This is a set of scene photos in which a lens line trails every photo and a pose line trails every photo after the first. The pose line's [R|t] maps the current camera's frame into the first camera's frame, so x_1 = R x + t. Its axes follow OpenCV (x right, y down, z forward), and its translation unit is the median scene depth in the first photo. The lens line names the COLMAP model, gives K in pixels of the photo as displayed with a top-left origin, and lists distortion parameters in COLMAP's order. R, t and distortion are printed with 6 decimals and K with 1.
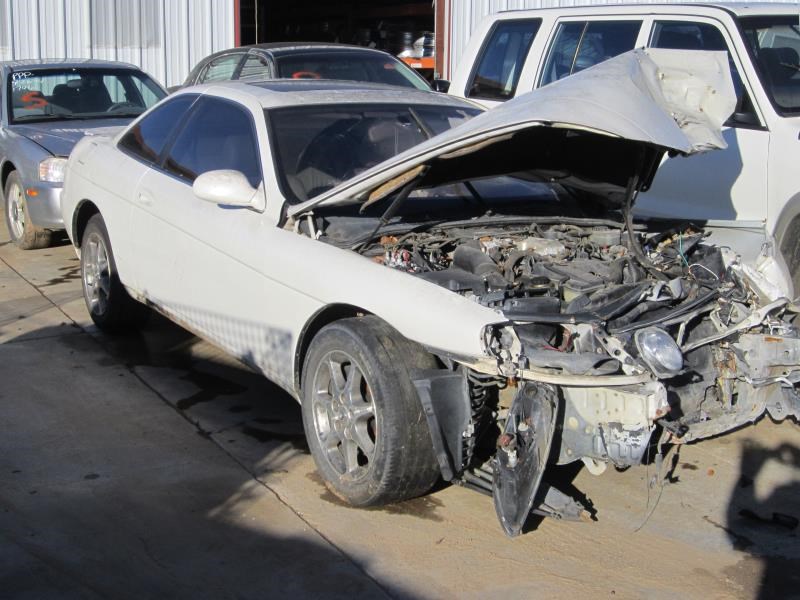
lens RADIAL K [[1187.1, 0, 400.0], [0, 1187.1, 300.0], [0, 0, 1]] dist [-0.134601, 0.001945]
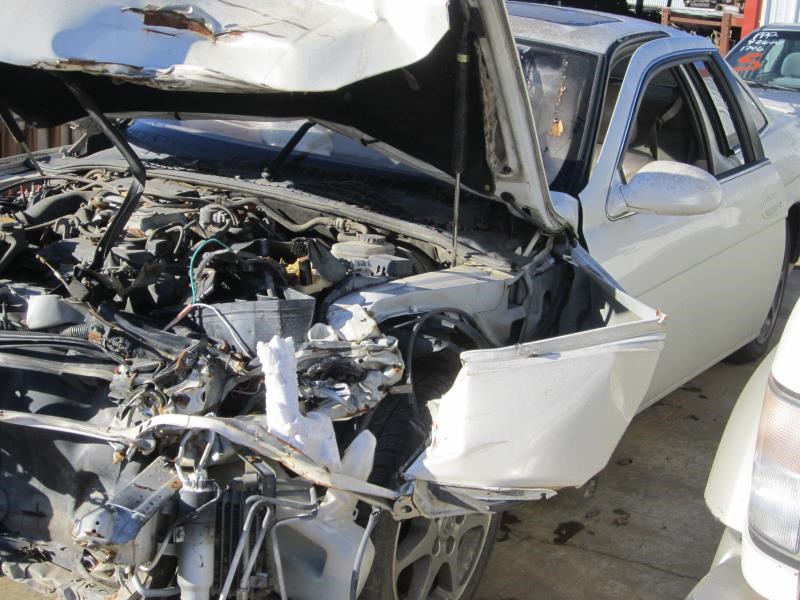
lens RADIAL K [[1187.1, 0, 400.0], [0, 1187.1, 300.0], [0, 0, 1]] dist [-0.134601, 0.001945]
pose [[0.440323, 0.239801, -0.865223, 0.717644], [-0.246125, 0.958996, 0.140534, -0.123356], [0.863446, 0.151072, 0.481289, 0.801406]]
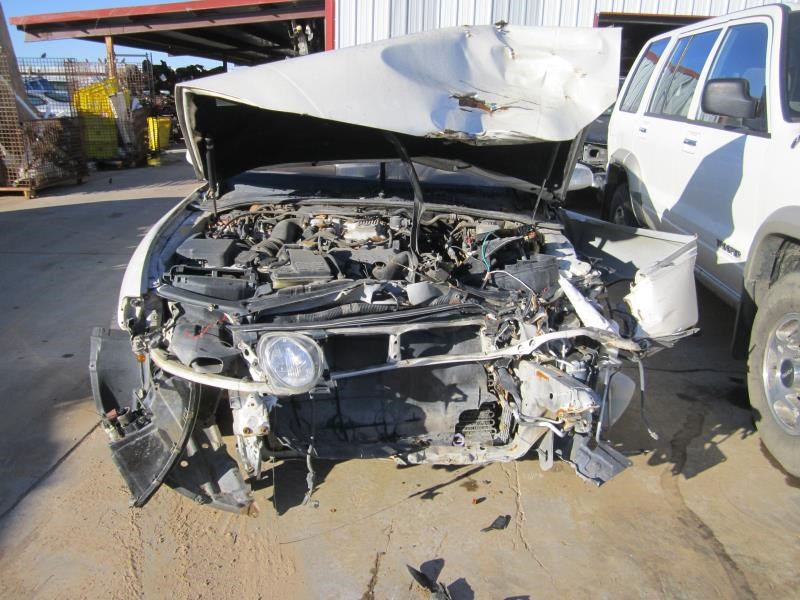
lens RADIAL K [[668.5, 0, 400.0], [0, 668.5, 300.0], [0, 0, 1]] dist [-0.037772, 0.003443]
pose [[0.836312, 0.176543, -0.519052, 0.440824], [-0.131532, 0.983695, 0.122652, -0.059291], [0.532242, -0.034304, 0.845897, 0.519780]]
